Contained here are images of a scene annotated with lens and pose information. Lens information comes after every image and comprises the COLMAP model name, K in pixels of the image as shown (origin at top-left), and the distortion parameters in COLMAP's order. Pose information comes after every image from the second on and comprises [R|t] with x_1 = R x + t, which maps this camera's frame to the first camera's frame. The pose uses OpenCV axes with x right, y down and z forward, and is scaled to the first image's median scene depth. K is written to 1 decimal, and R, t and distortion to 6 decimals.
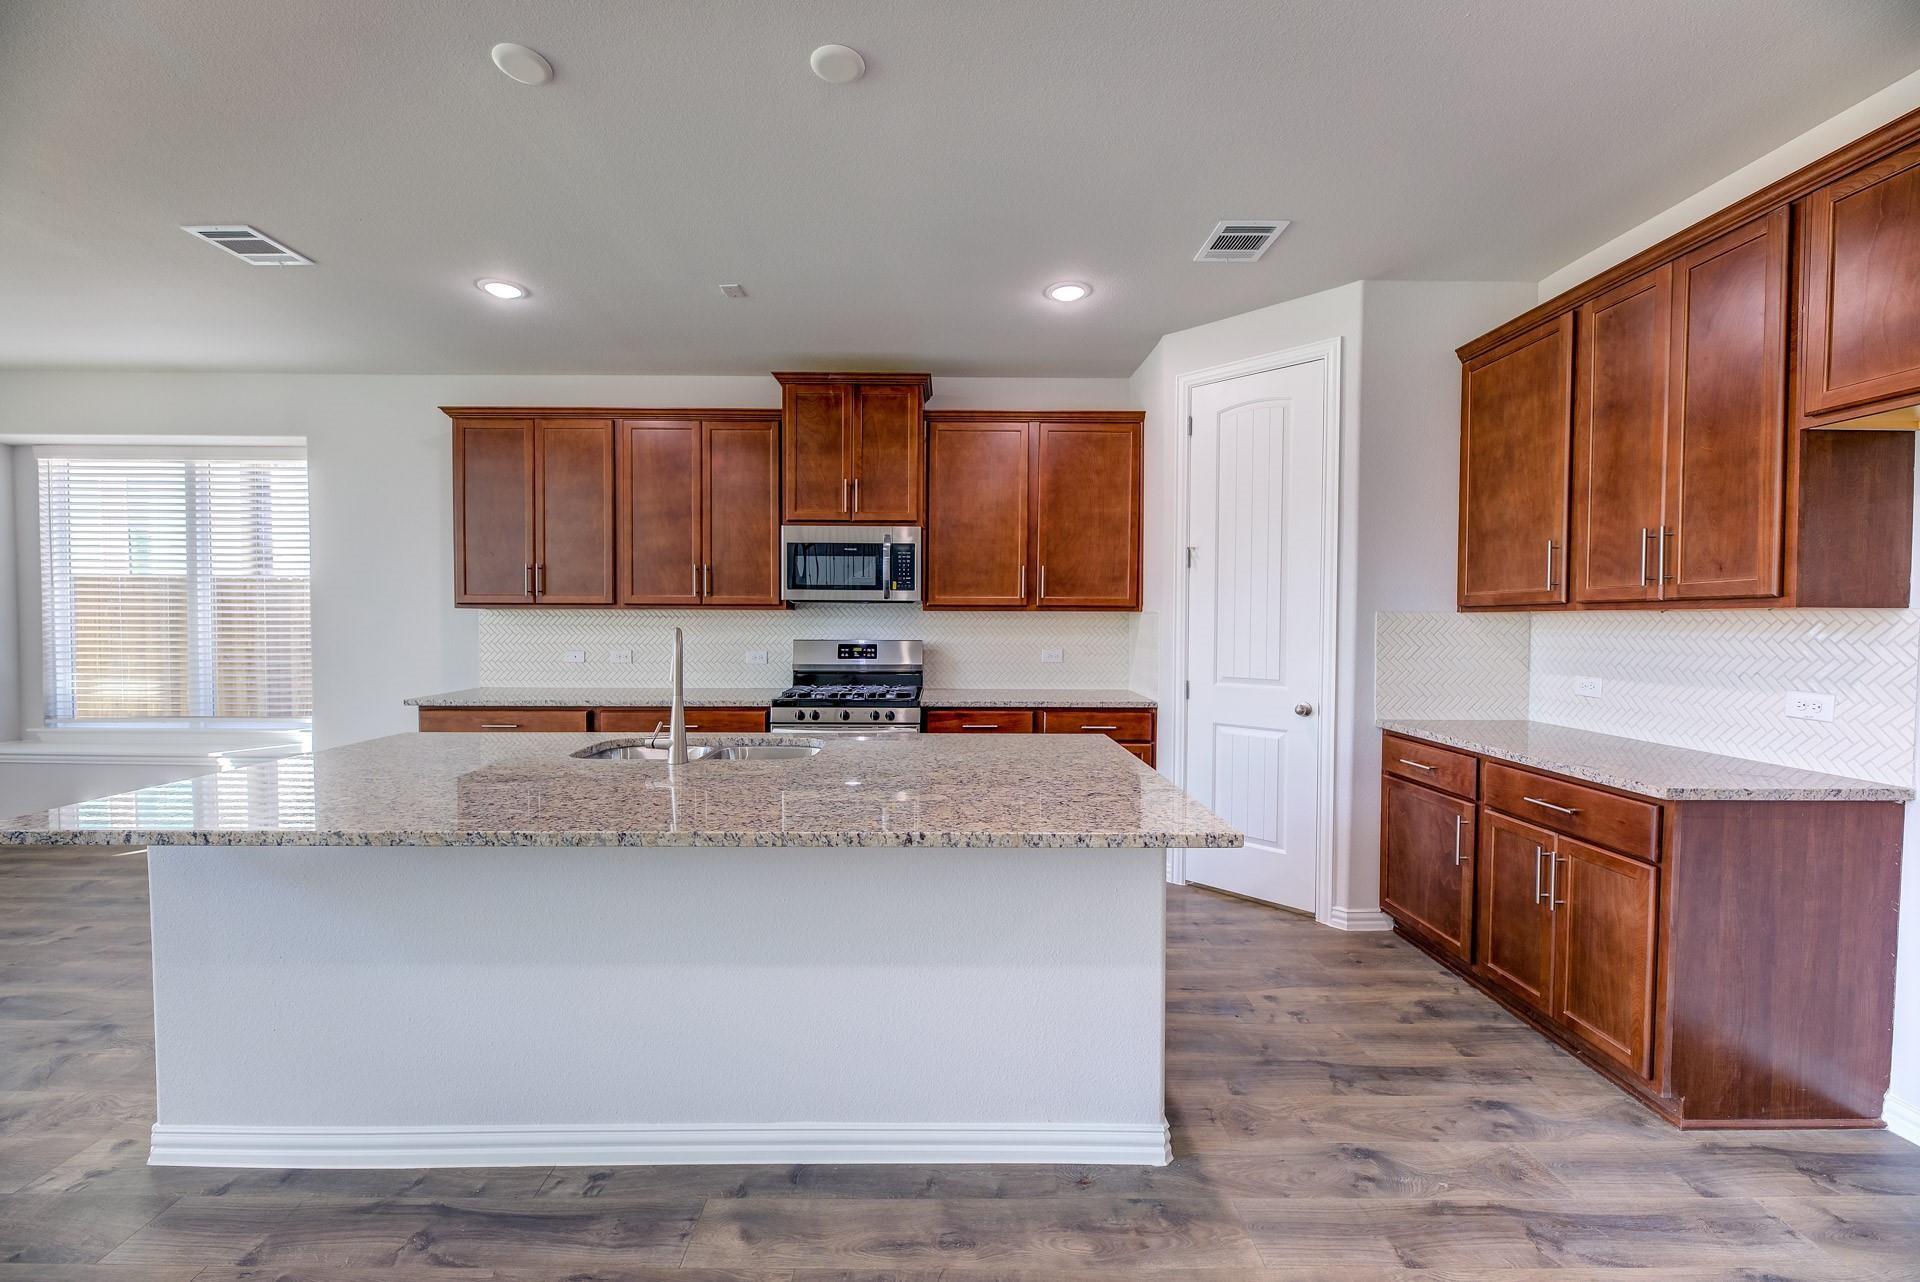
lens RADIAL K [[783.0, 0, 954.8], [0, 783.0, 635.1], [0, 0, 1]] dist [-0.000455, -0.000247]
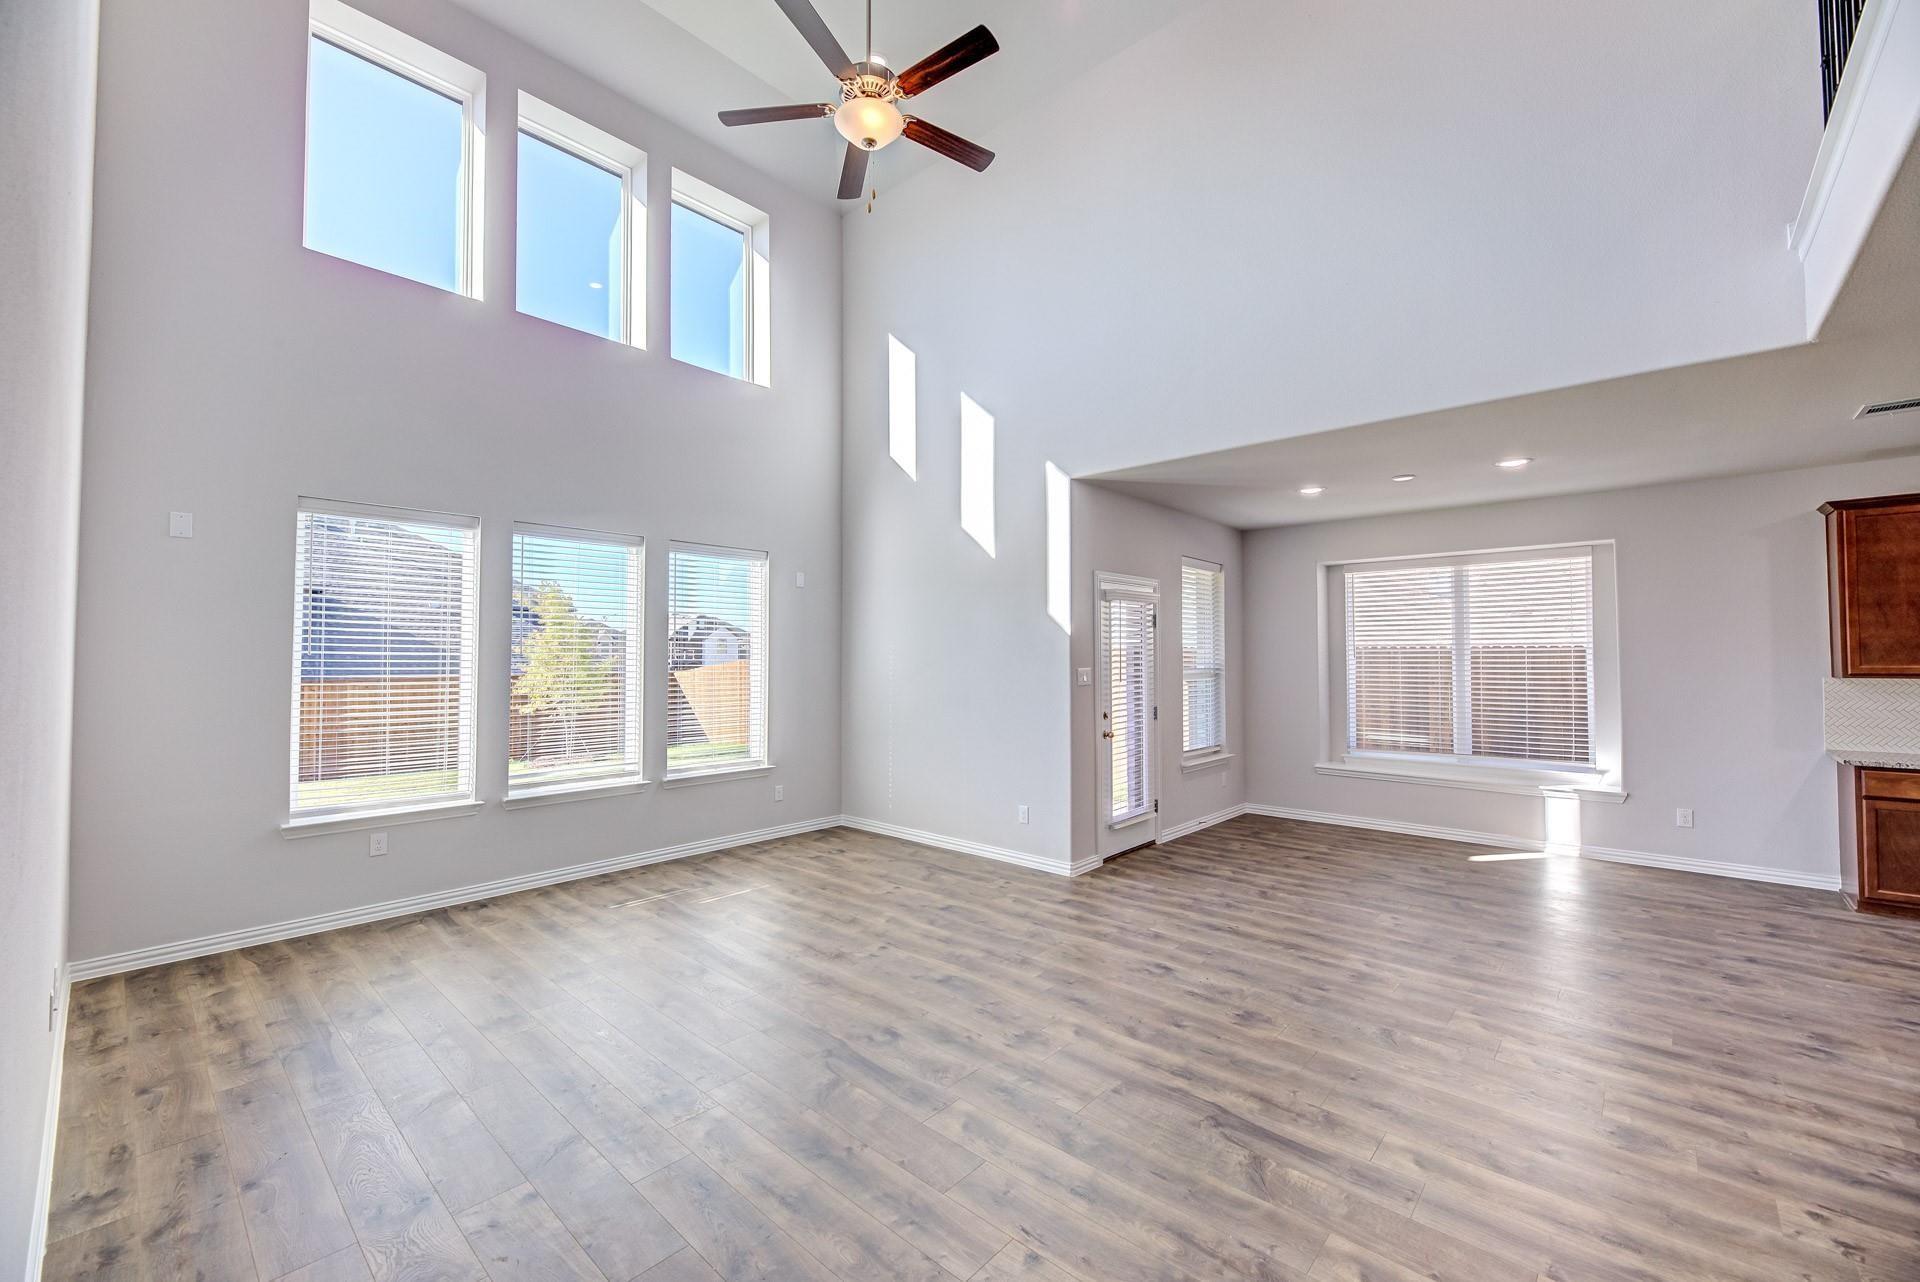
lens RADIAL K [[783.0, 0, 954.8], [0, 783.0, 635.1], [0, 0, 1]] dist [-0.000455, -0.000247]
pose [[0.734670, -0.026649, -0.677901, -0.700947], [-0.013886, 0.998428, -0.054299, -0.015051], [0.678282, 0.049305, 0.733145, -0.588974]]
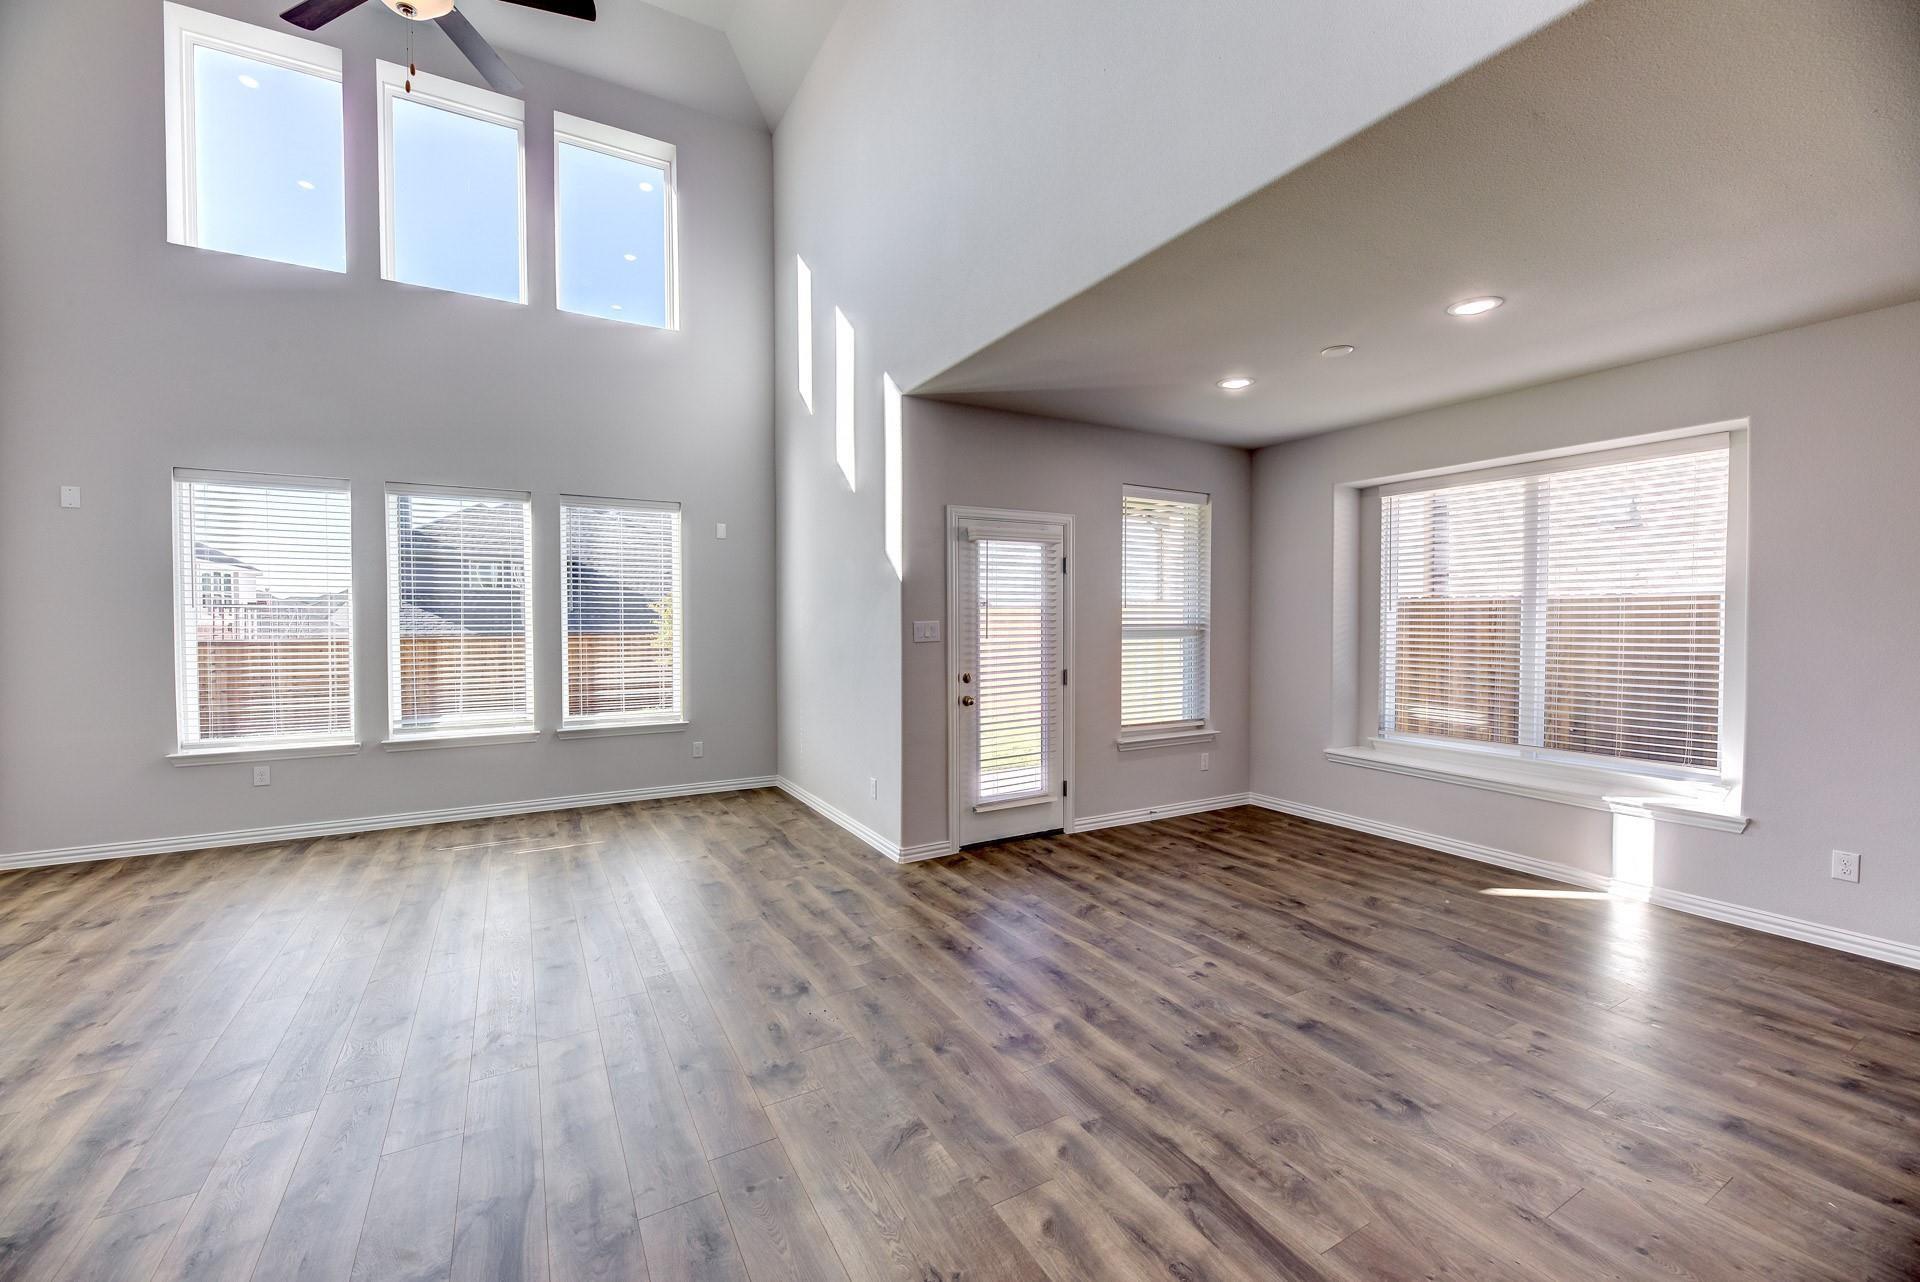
lens RADIAL K [[783.0, 0, 954.8], [0, 783.0, 635.1], [0, 0, 1]] dist [-0.000455, -0.000247]
pose [[0.485527, 0.010508, -0.874158, -0.483457], [-0.020856, 0.999782, 0.000434, -0.015881], [0.873973, 0.018021, 0.485641, -0.073464]]
